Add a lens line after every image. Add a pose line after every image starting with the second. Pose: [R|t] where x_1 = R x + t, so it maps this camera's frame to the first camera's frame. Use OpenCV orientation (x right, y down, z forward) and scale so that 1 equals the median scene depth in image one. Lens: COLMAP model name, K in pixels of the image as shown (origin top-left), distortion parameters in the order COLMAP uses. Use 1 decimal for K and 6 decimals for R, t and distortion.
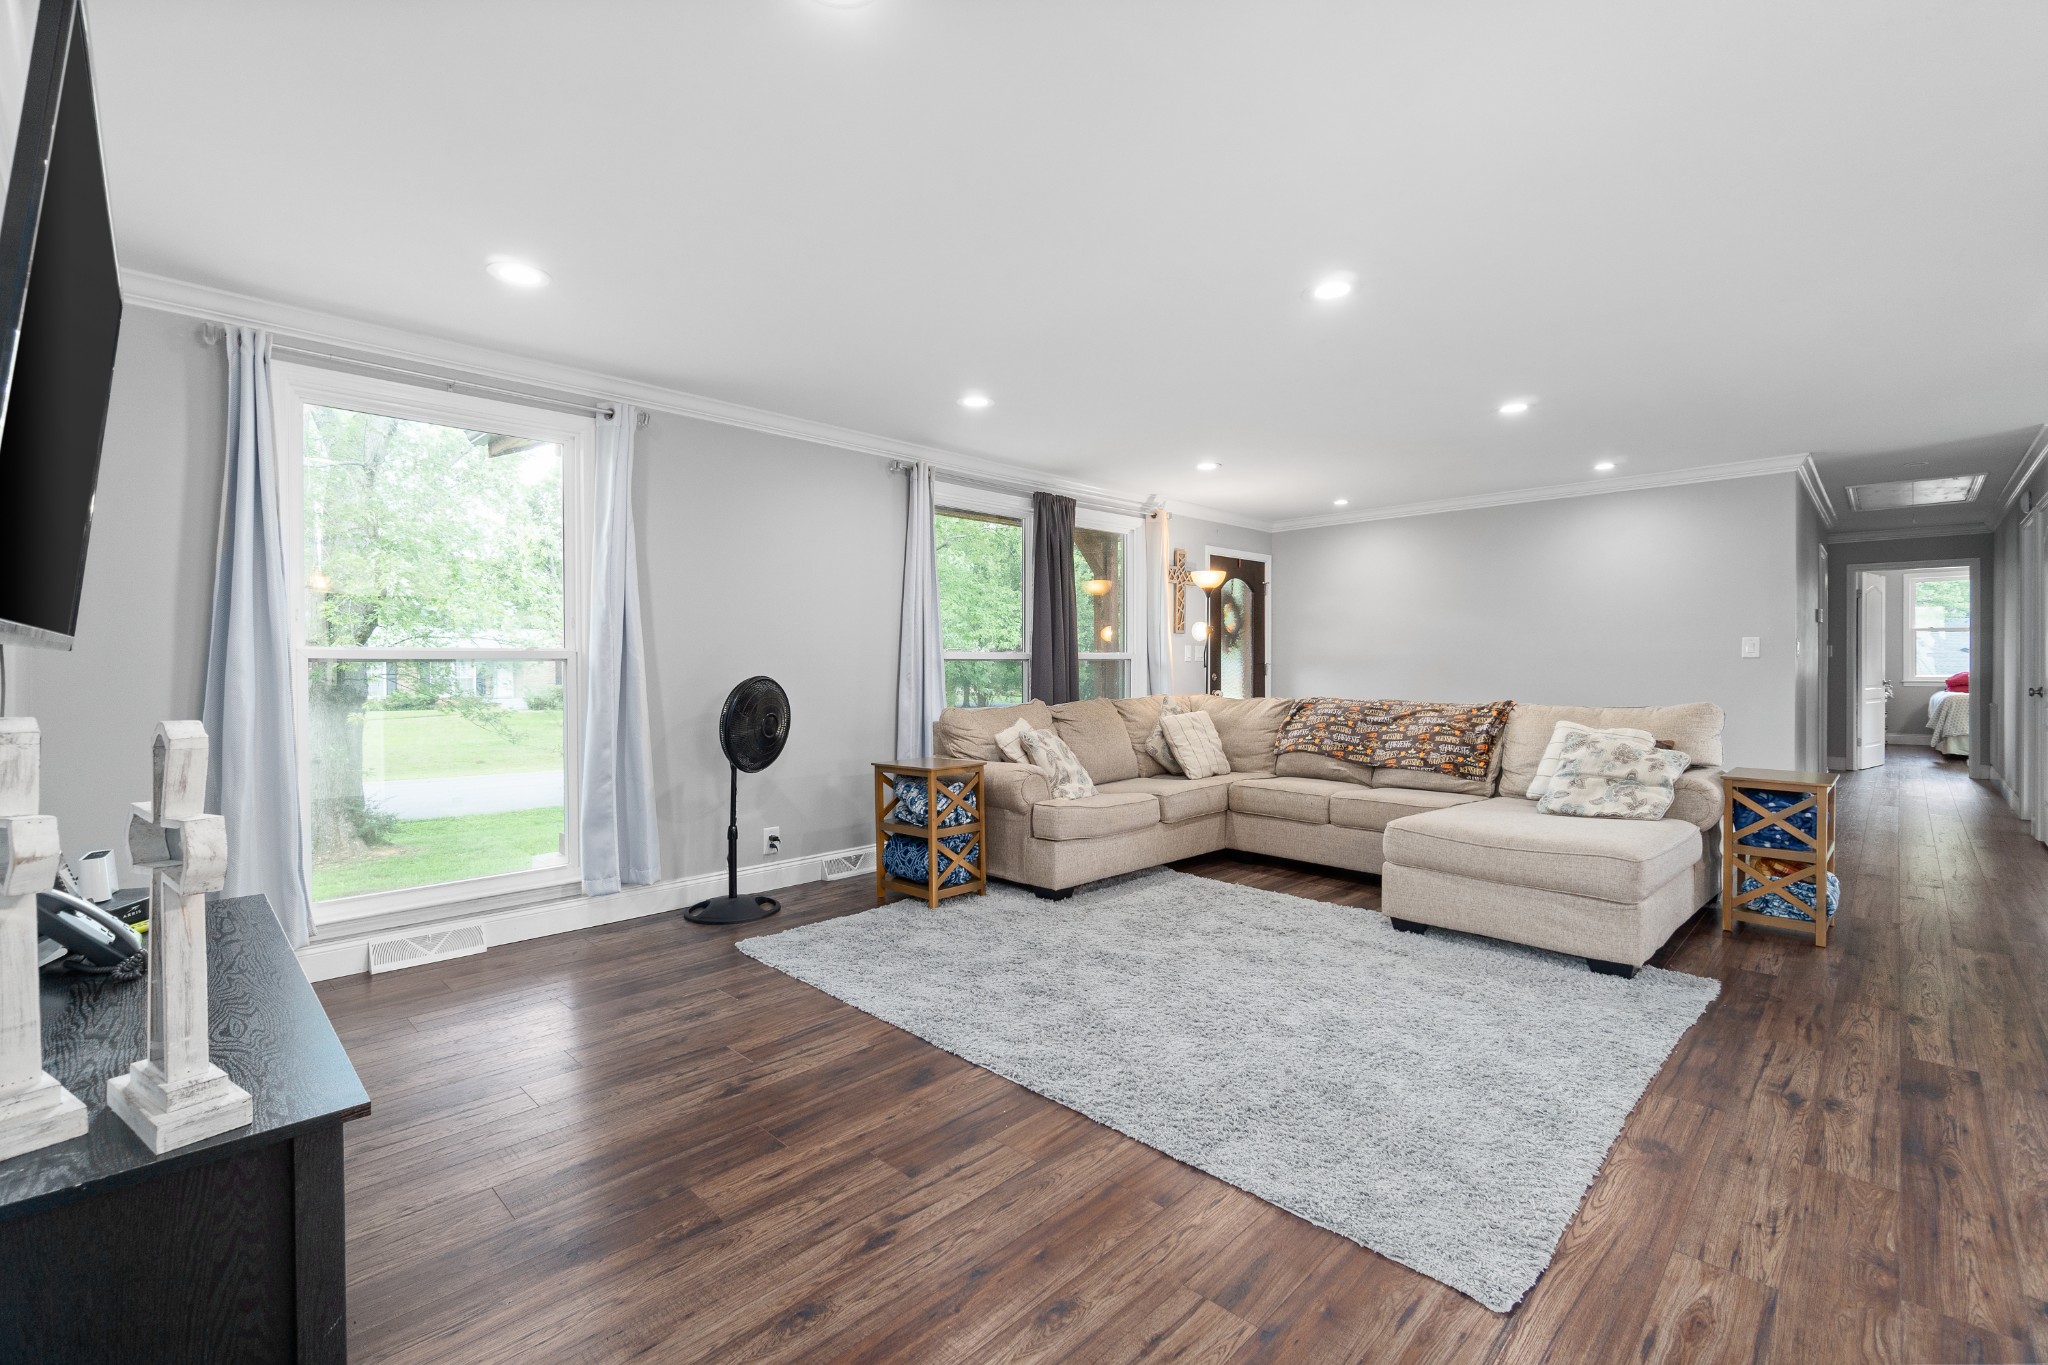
lens RADIAL K [[887.8, 0, 1012.9], [0, 887.8, 666.3], [0, 0, 1]] dist [-0.002160, -0.000107]
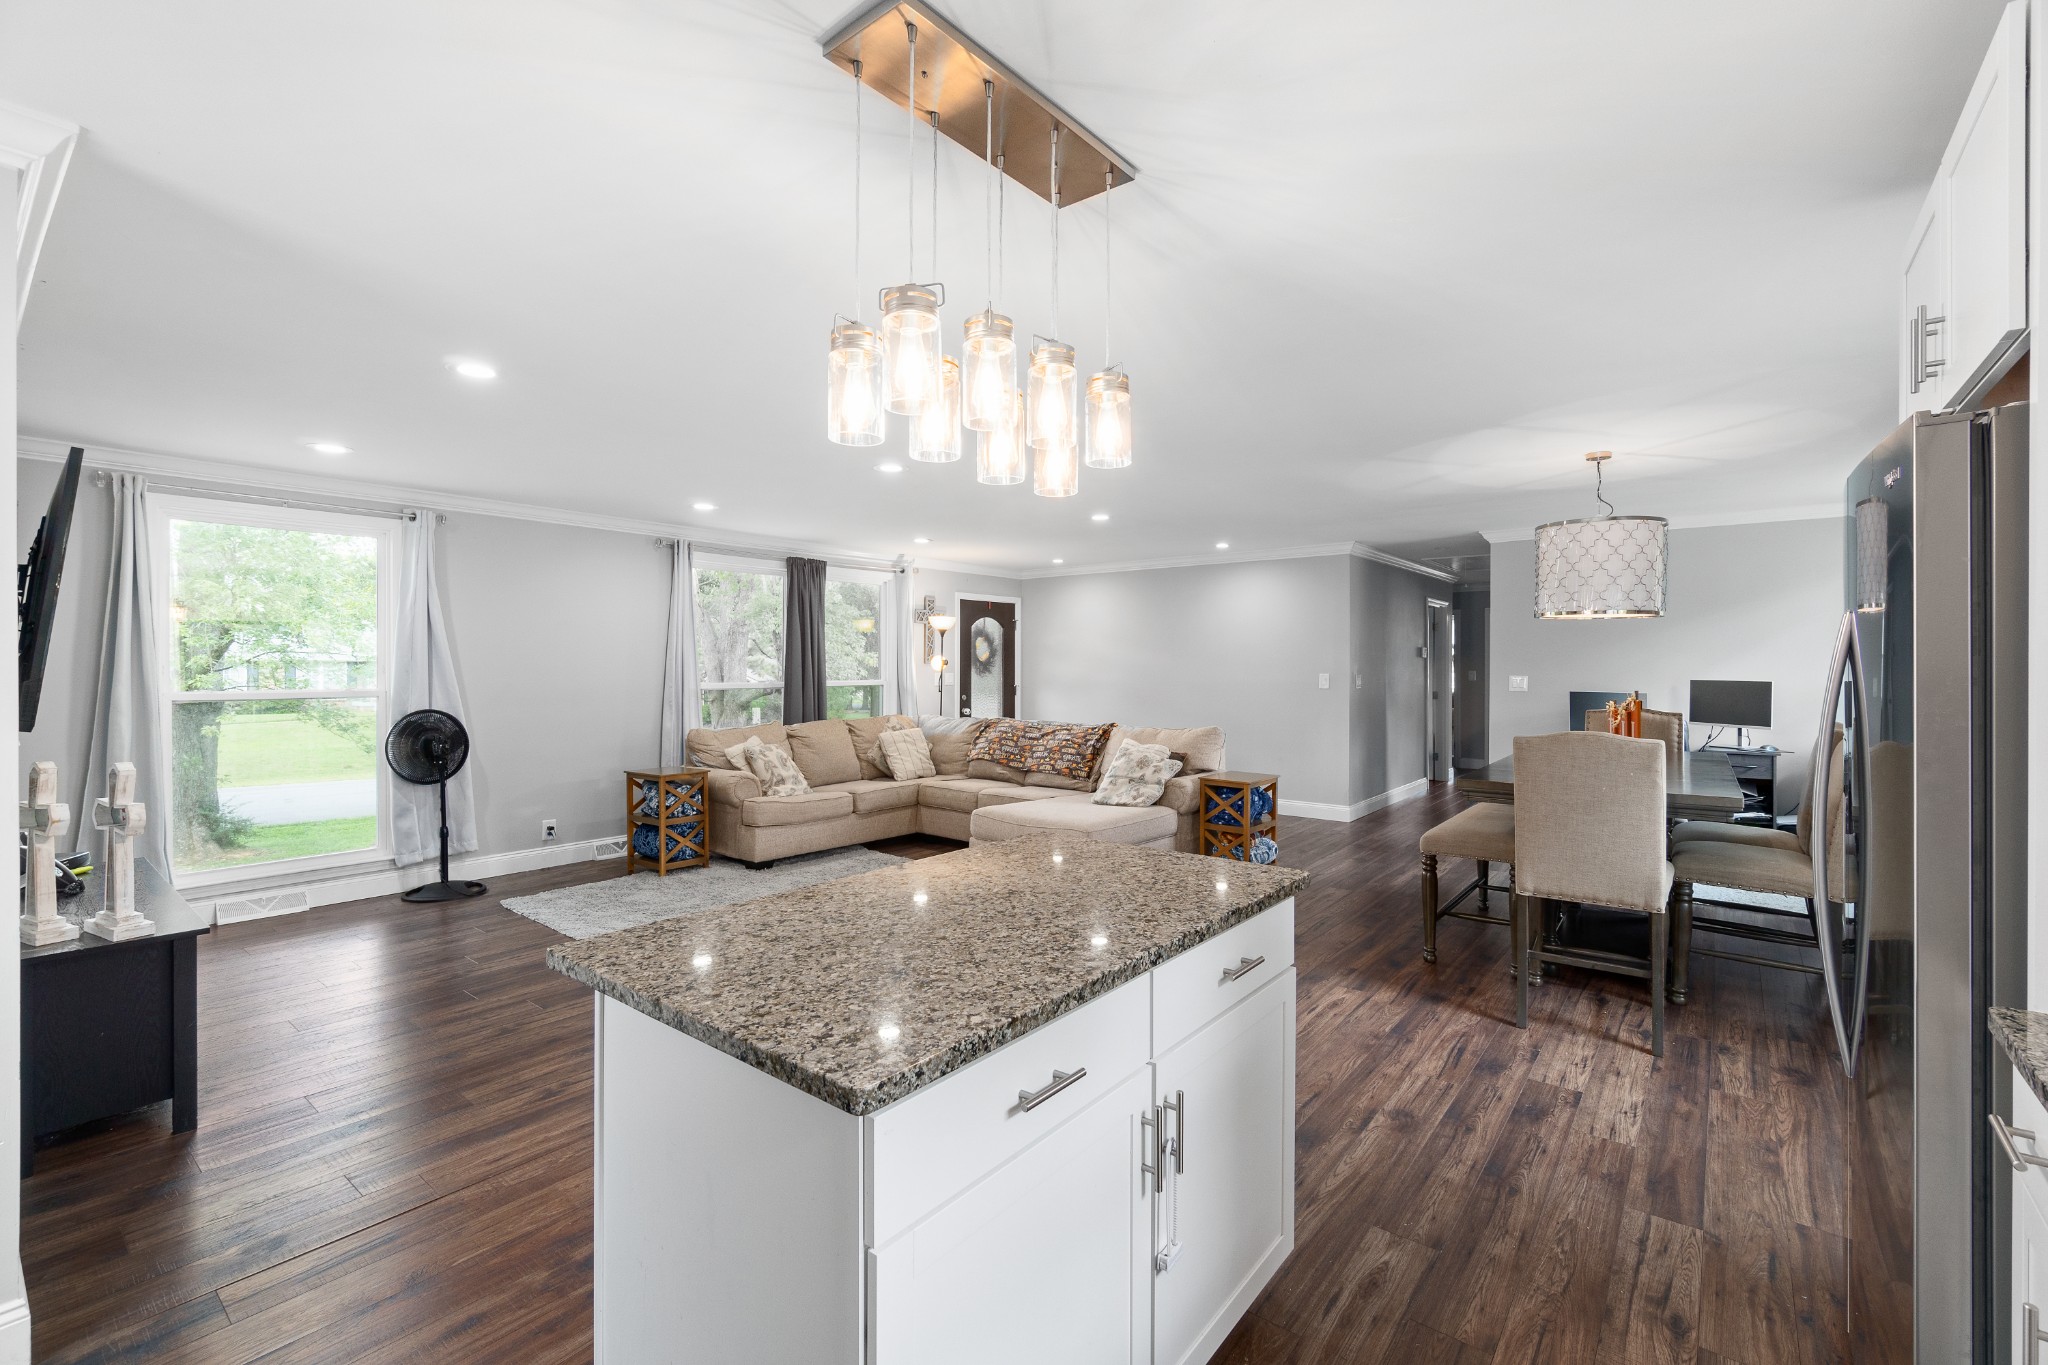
lens RADIAL K [[886.4, 0, 1019.2], [0, 886.4, 662.0], [0, 0, 1]] dist [-0.000719, -0.000113]
pose [[0.994919, 0.006295, 0.100482, 0.277258], [-0.005741, 0.999967, -0.005795, -0.048309], [-0.100515, 0.005188, 0.994922, -0.368524]]
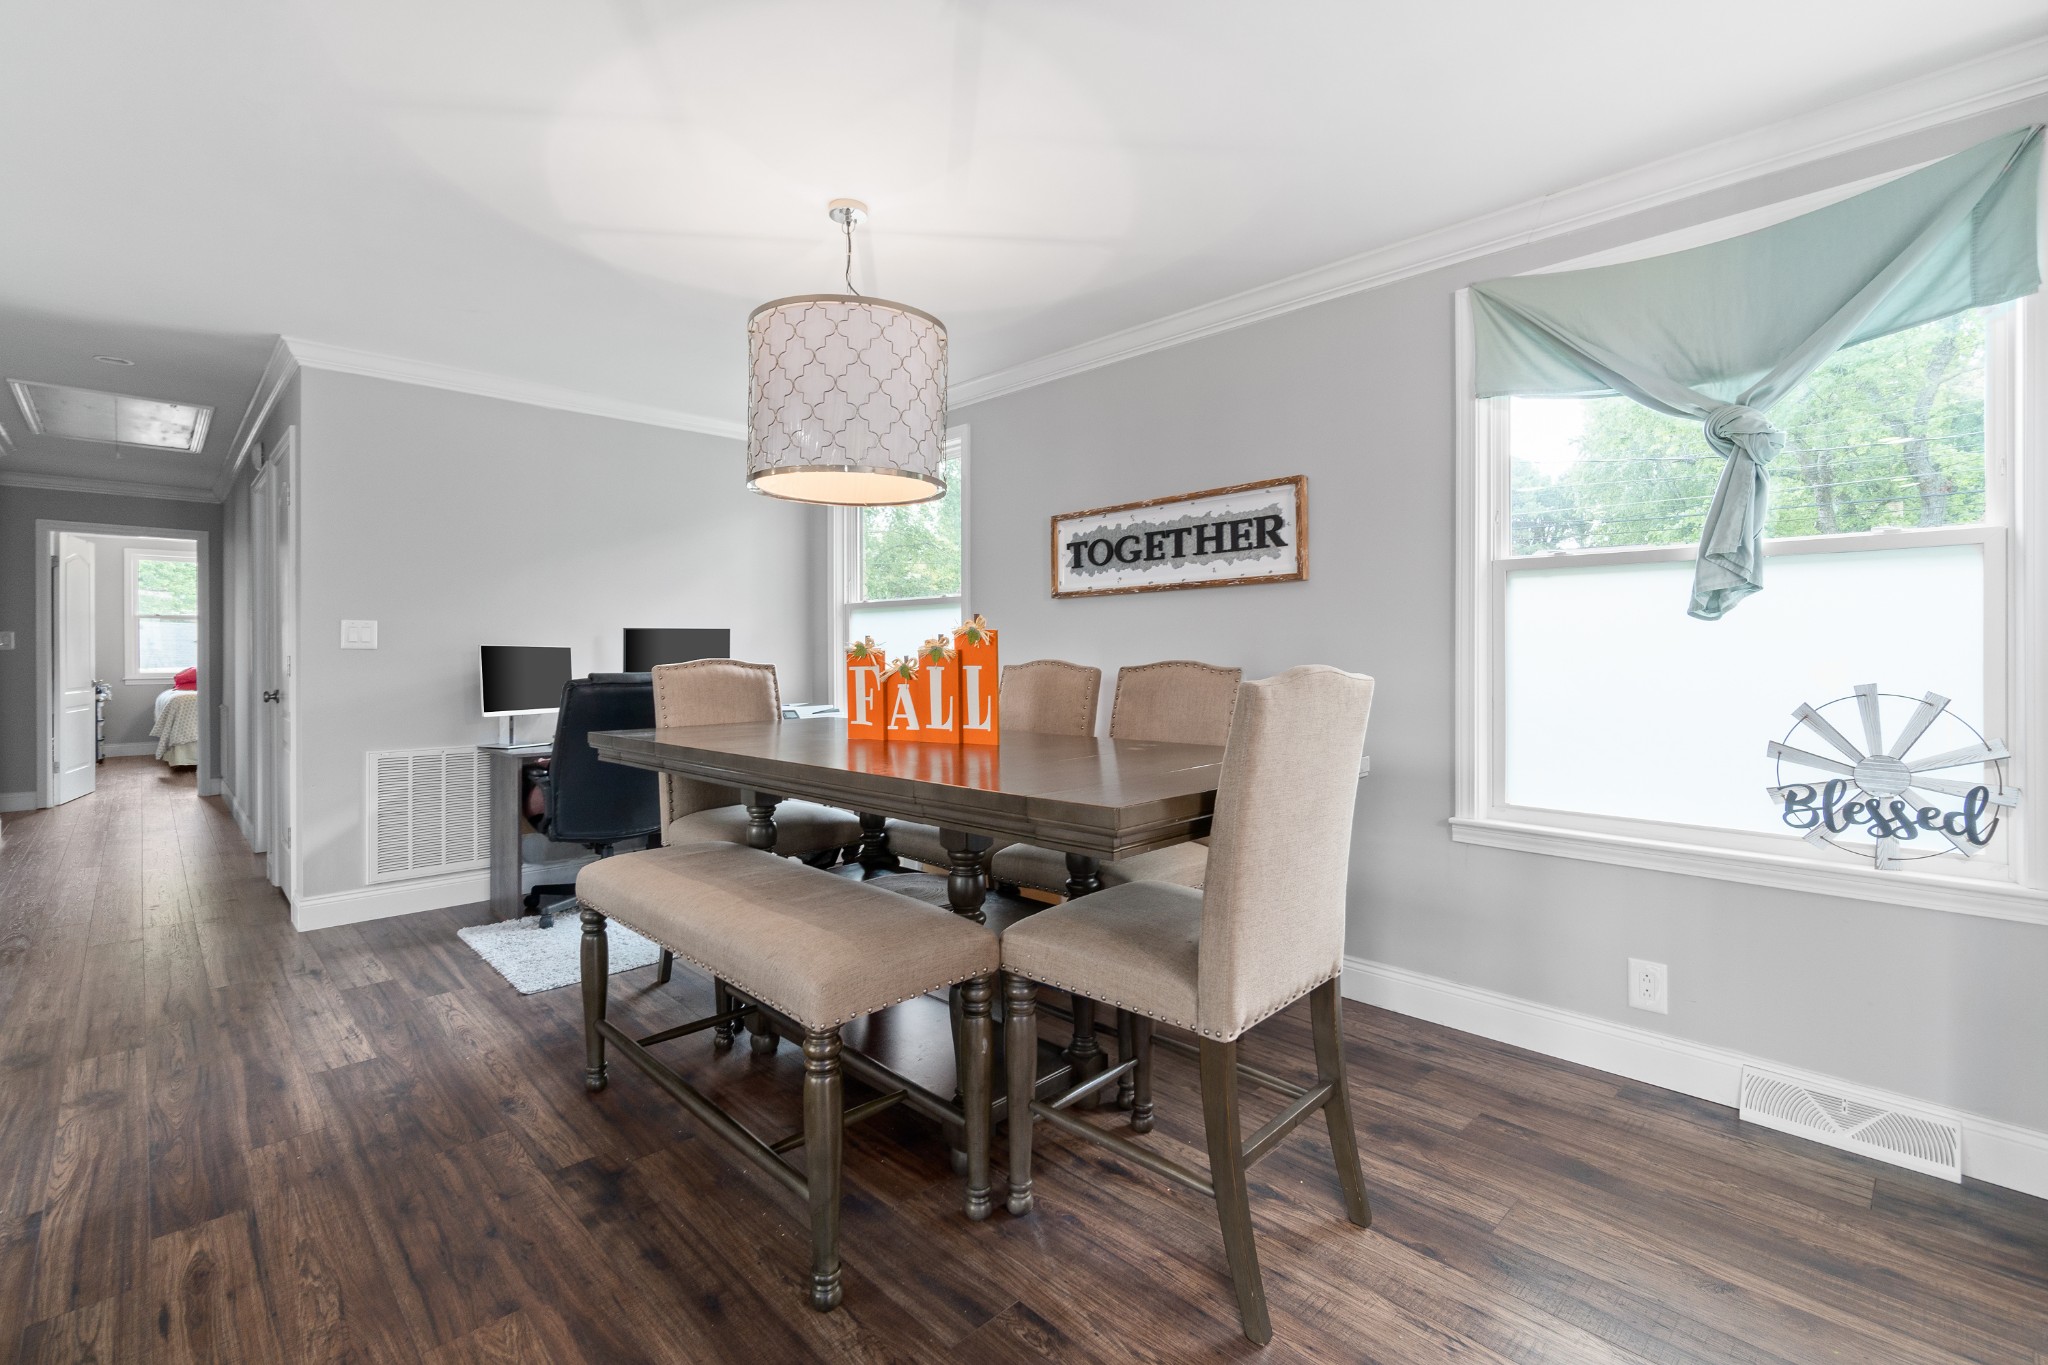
lens RADIAL K [[887.8, 0, 1012.9], [0, 887.8, 666.3], [0, 0, 1]] dist [-0.002160, -0.000107]
pose [[0.007750, -0.008157, 0.999937, 0.437382], [-0.000952, 0.999966, 0.008165, -0.004270], [-0.999970, -0.001015, 0.007742, 0.391933]]
